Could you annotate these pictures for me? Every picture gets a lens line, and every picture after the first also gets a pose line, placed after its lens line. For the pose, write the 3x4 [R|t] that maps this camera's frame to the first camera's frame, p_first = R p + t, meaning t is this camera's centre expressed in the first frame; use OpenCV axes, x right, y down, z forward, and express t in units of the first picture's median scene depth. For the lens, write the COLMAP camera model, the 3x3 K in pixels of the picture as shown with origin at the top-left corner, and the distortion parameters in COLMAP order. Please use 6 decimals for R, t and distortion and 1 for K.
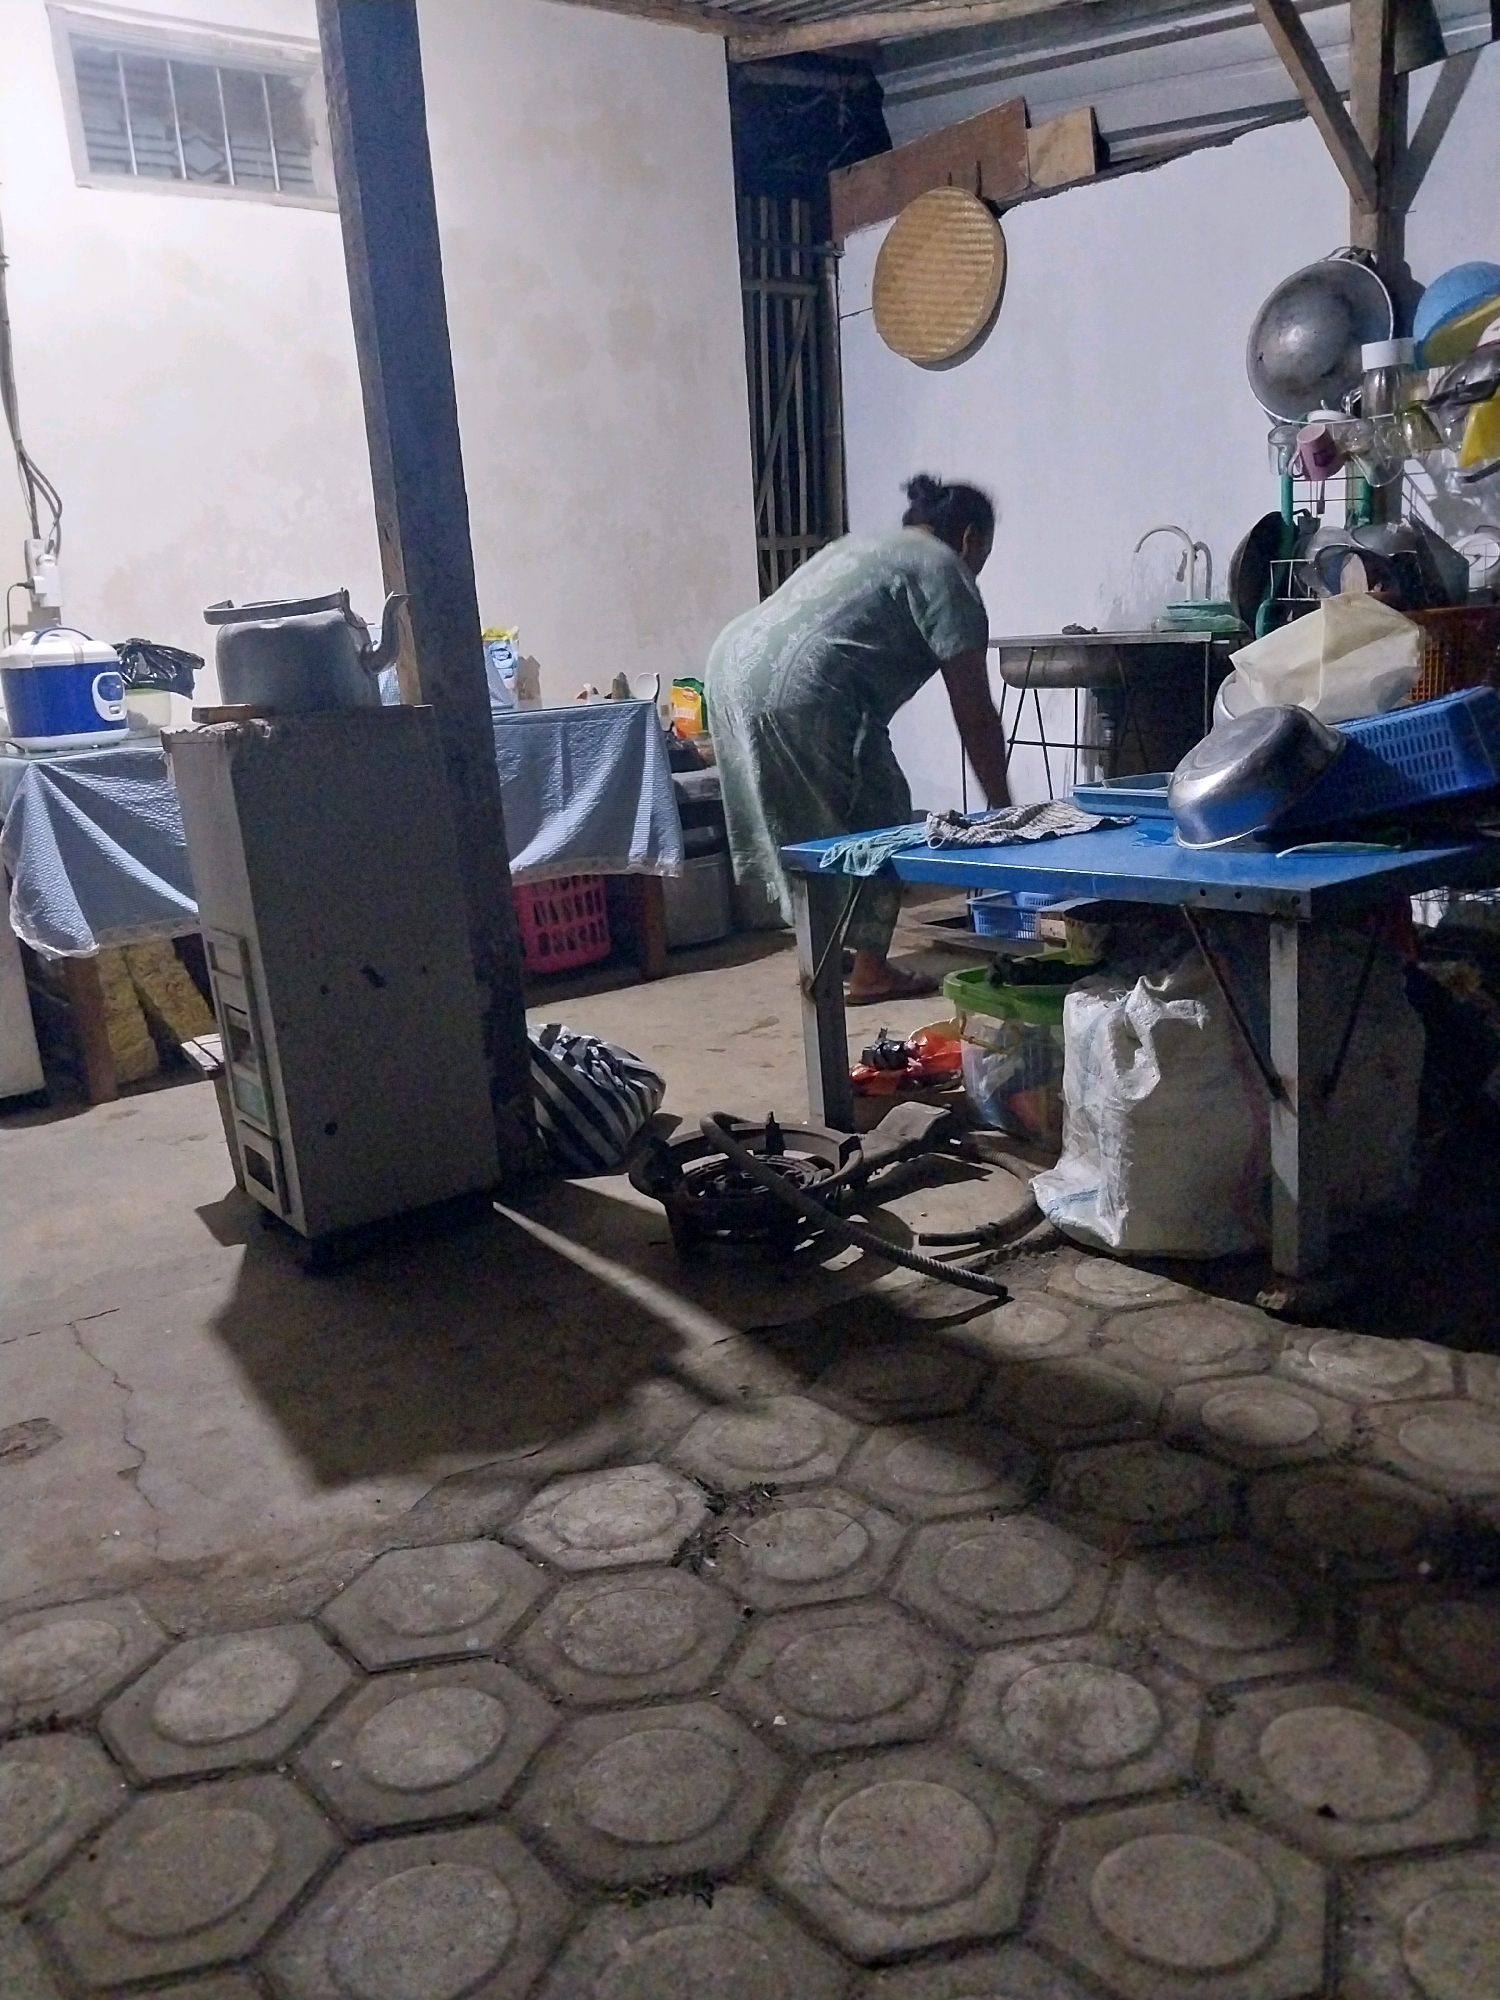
lens RADIAL K [[1518.4, 0, 750.0], [0, 1518.4, 1000.0], [0, 0, 1]] dist [-0.000001, -0.007064]
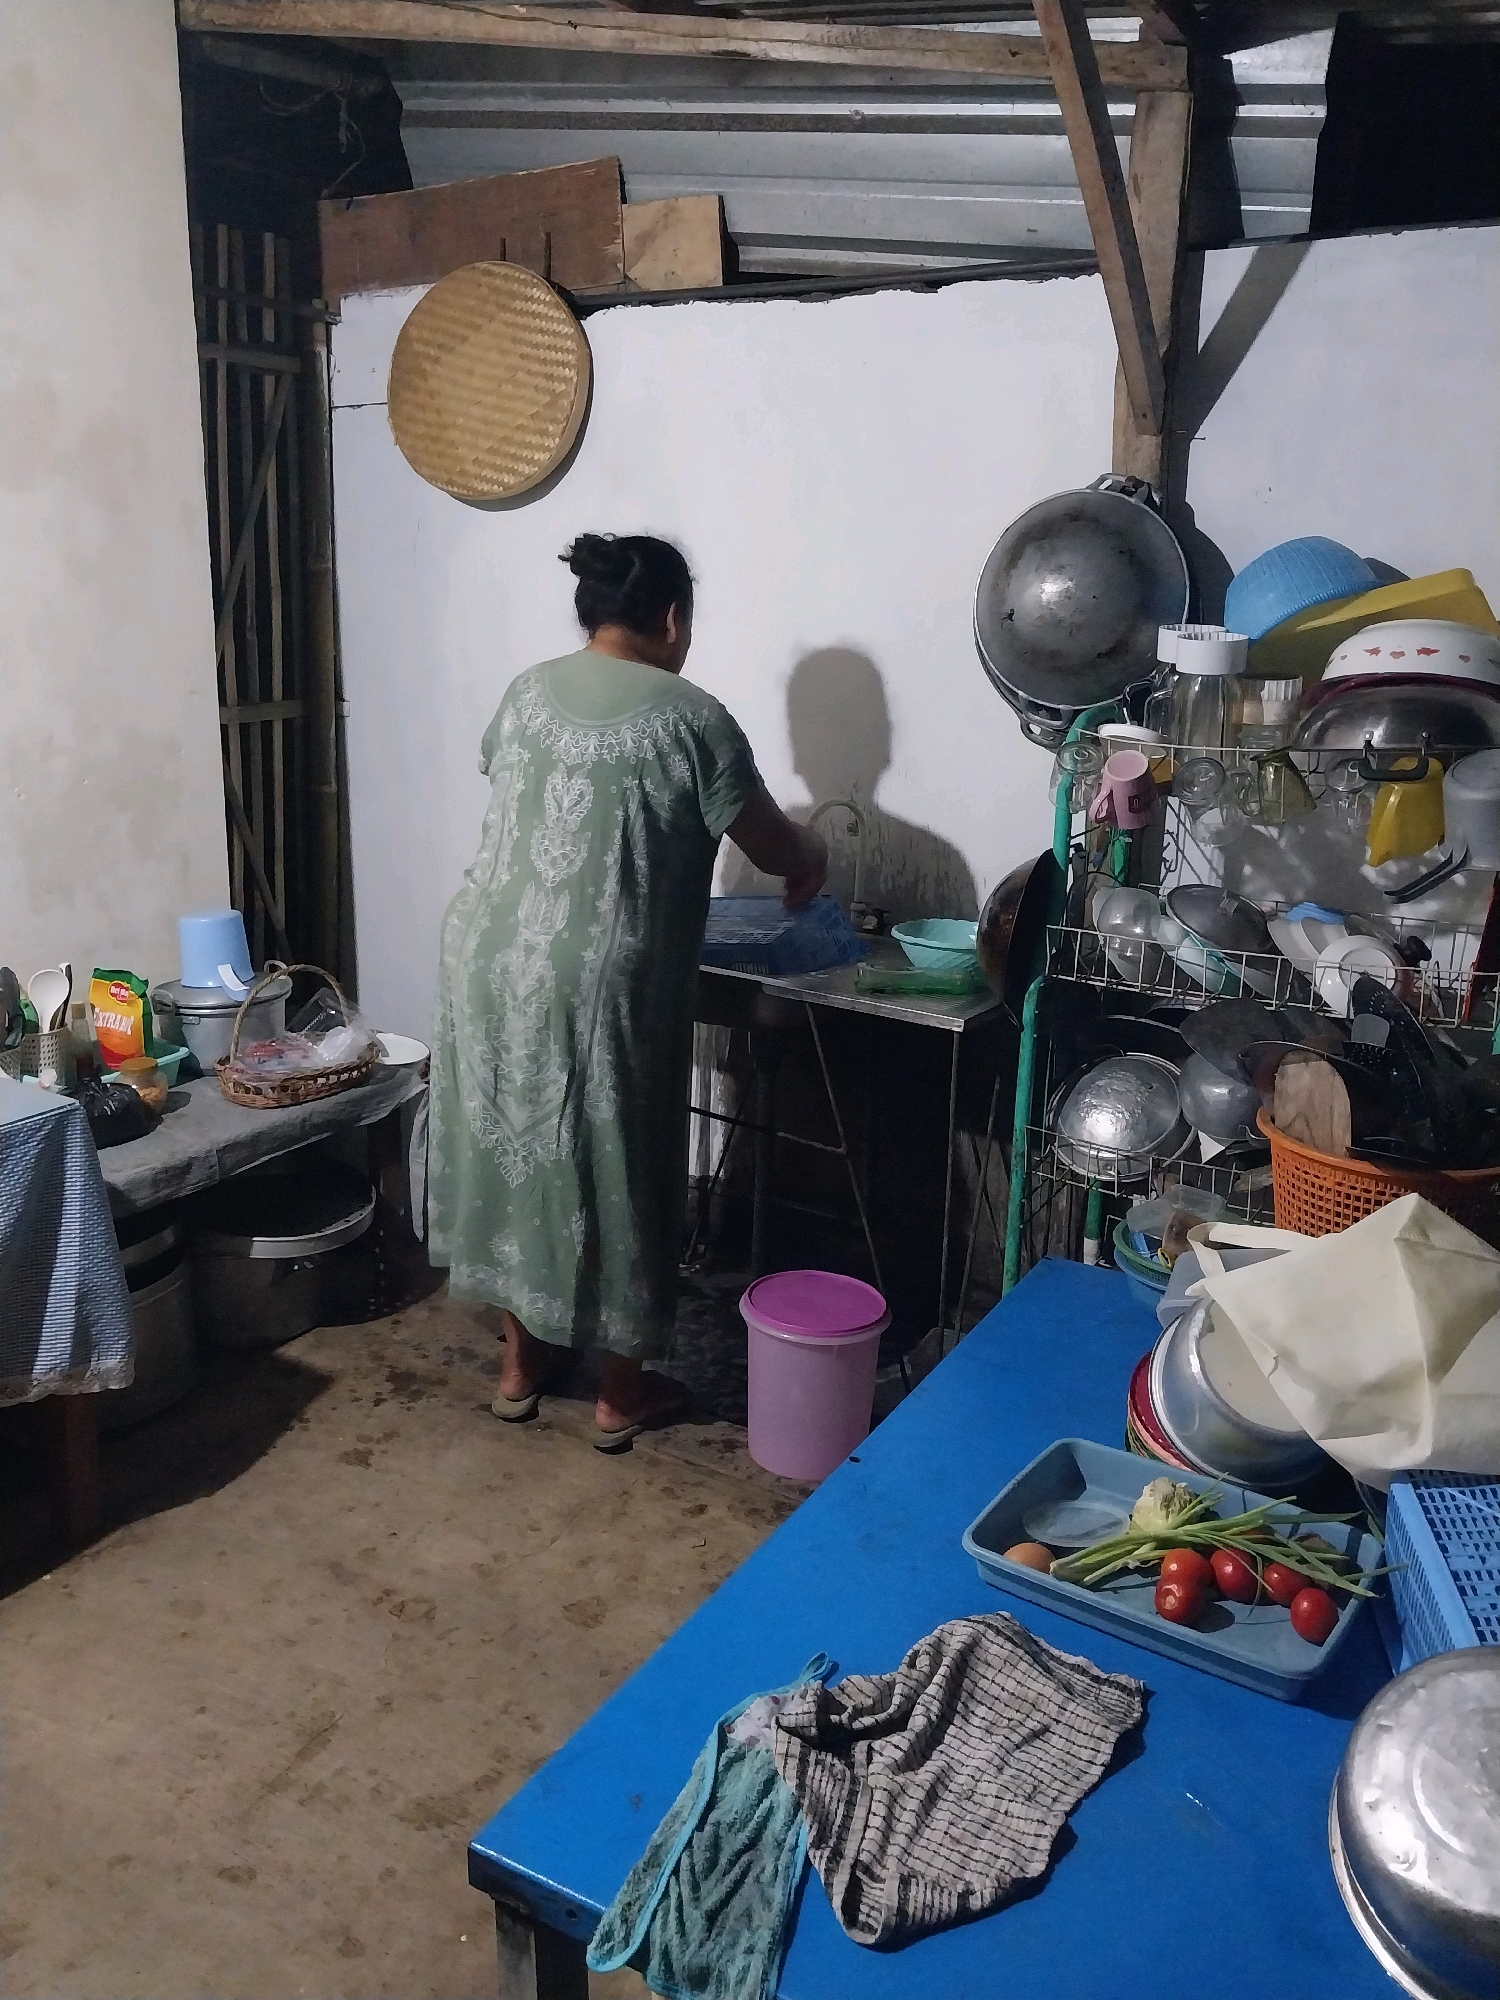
lens RADIAL K [[1617.1, 0, 750.0], [0, 1617.1, 1000.0], [0, 0, 1]] dist [0.051296, -0.091514]
pose [[0.932229, -0.008483, 0.361770, -0.040329], [0.015803, 0.999726, -0.017281, -0.179430], [-0.361524, 0.021827, 0.932107, 0.263543]]
